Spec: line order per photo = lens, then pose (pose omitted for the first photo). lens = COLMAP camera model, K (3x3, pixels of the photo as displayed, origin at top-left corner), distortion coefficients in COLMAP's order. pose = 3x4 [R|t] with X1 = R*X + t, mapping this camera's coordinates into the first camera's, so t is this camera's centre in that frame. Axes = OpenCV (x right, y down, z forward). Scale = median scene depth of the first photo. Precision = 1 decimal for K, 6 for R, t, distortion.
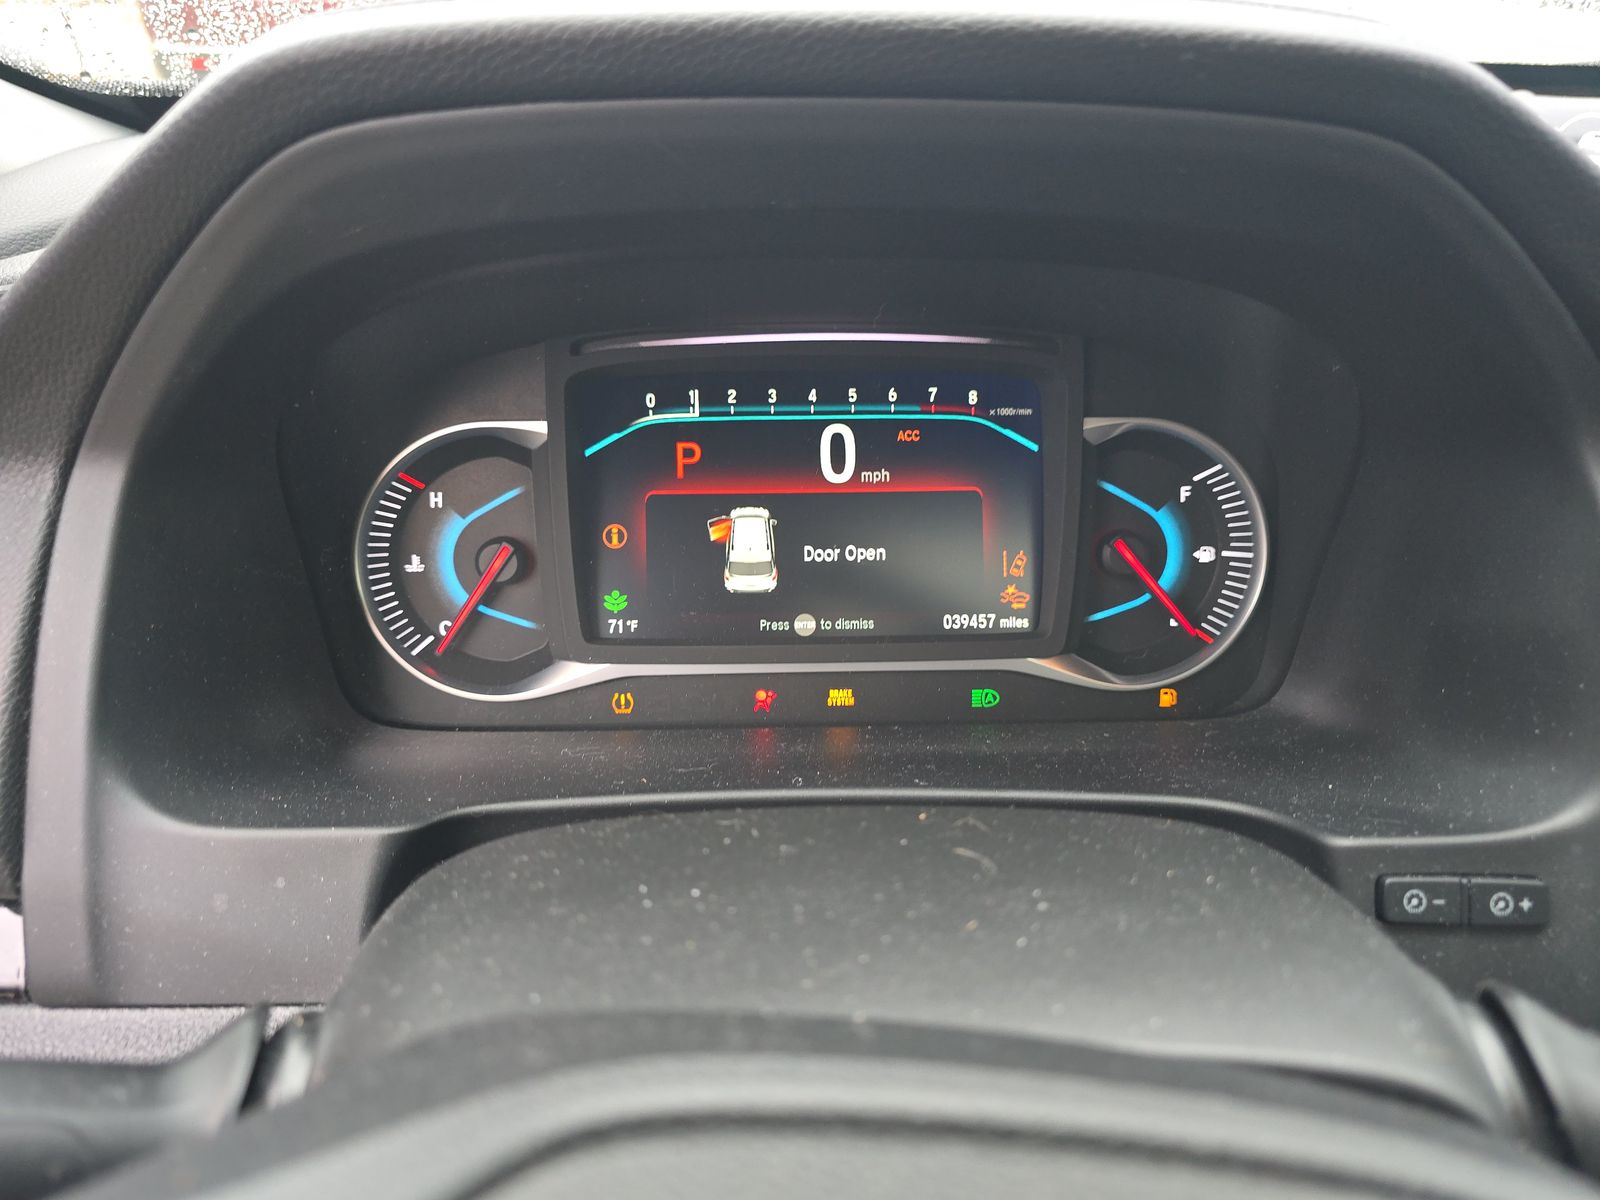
lens RADIAL K [[1087.1, 0, 795.9], [0, 1087.1, 597.2], [0, 0, 1]] dist [0.031809, -0.033272]
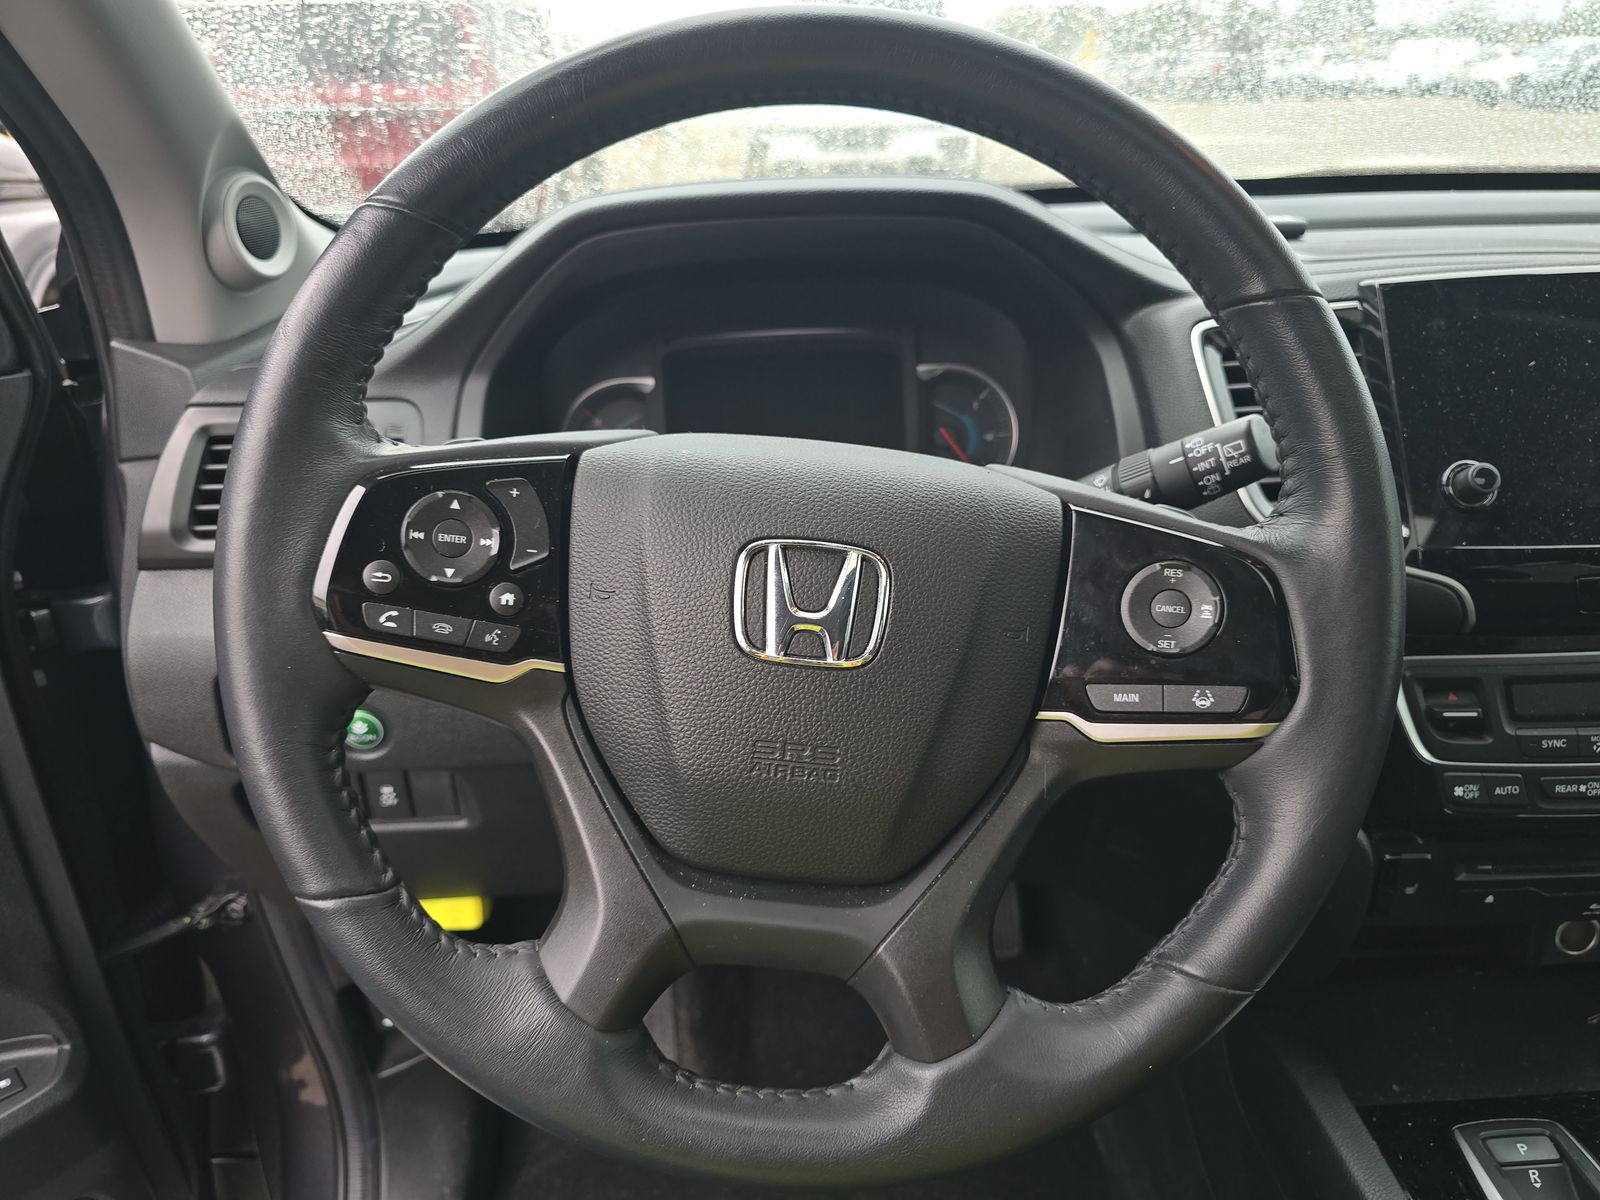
lens RADIAL K [[1087.1, 0, 807.6], [0, 1087.1, 602.1], [0, 0, 1]] dist [0.031809, -0.033272]
pose [[0.998965, -0.037480, -0.025777, 0.091293], [0.034791, 0.994595, -0.097826, 0.437630], [0.029304, 0.096828, 0.994870, -0.920718]]
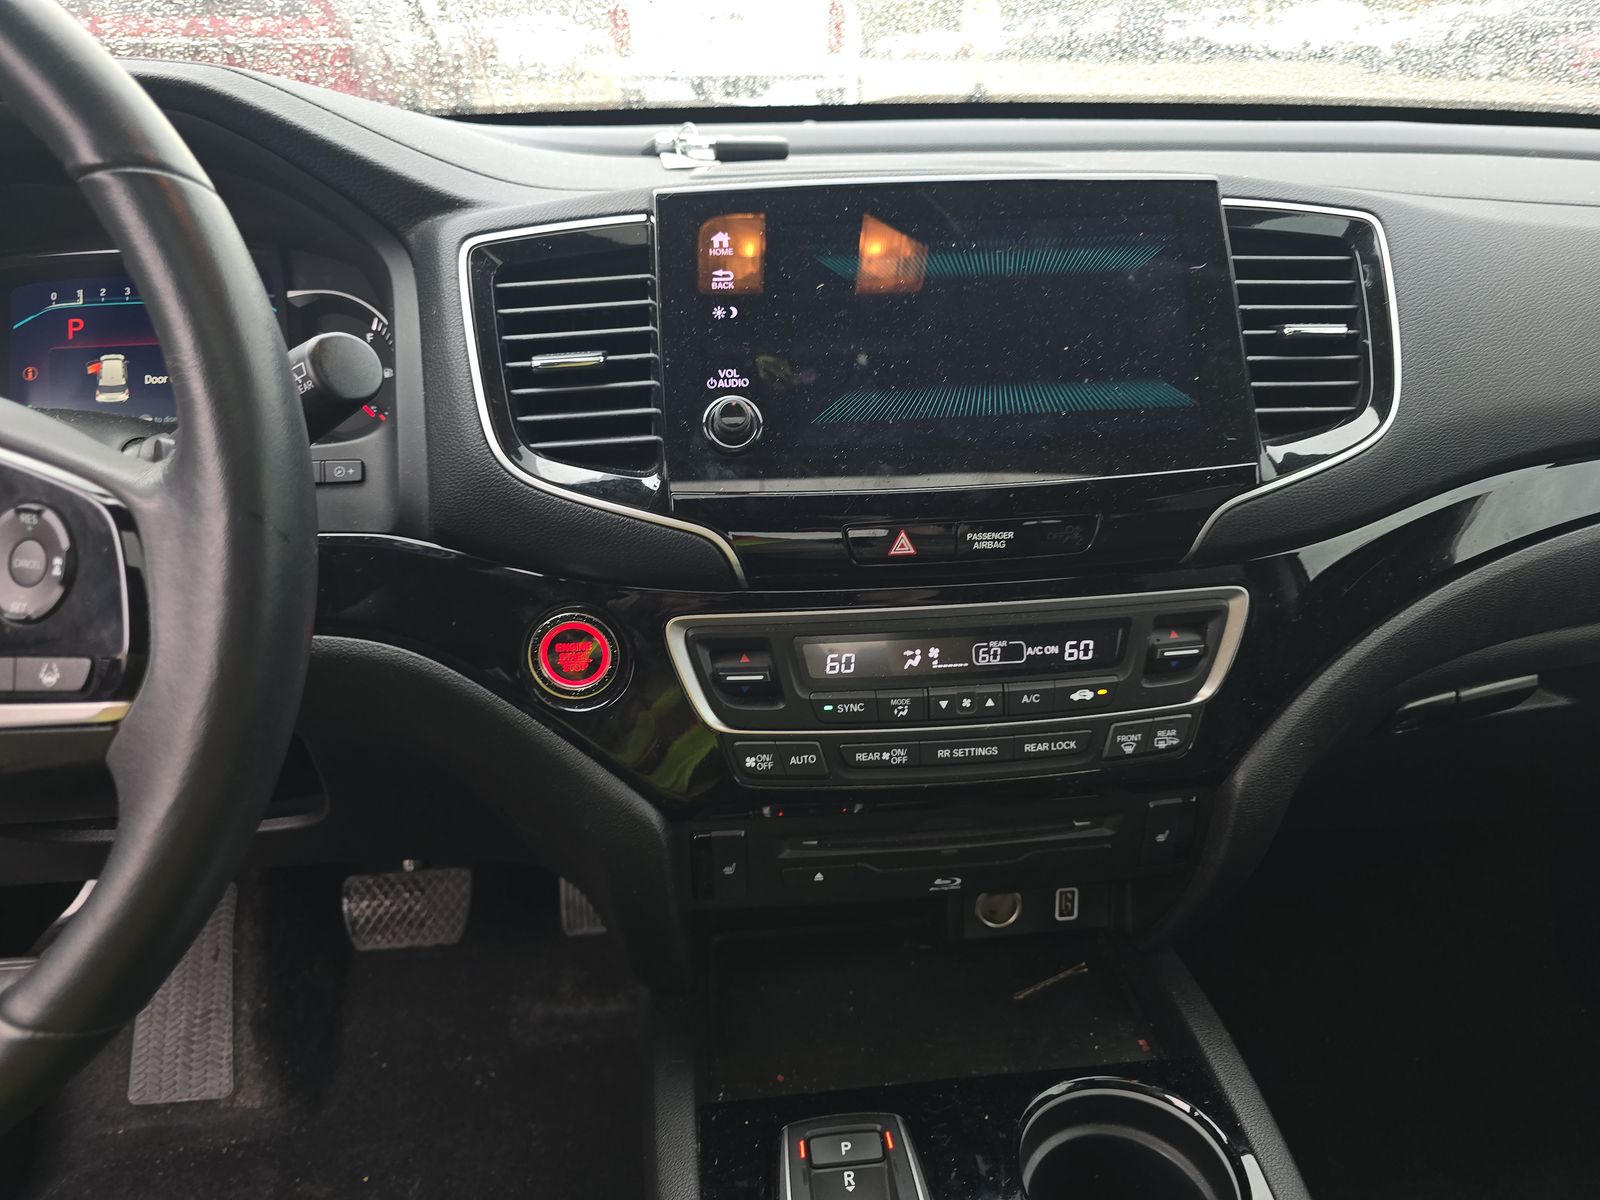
lens RADIAL K [[1087.1, 0, 788.3], [0, 1087.1, 595.5], [0, 0, 1]] dist [0.031809, -0.033272]
pose [[0.998028, -0.048084, 0.040344, 0.935932], [0.050596, 0.996683, -0.063737, 0.461755], [-0.037146, 0.065653, 0.997151, -0.740004]]
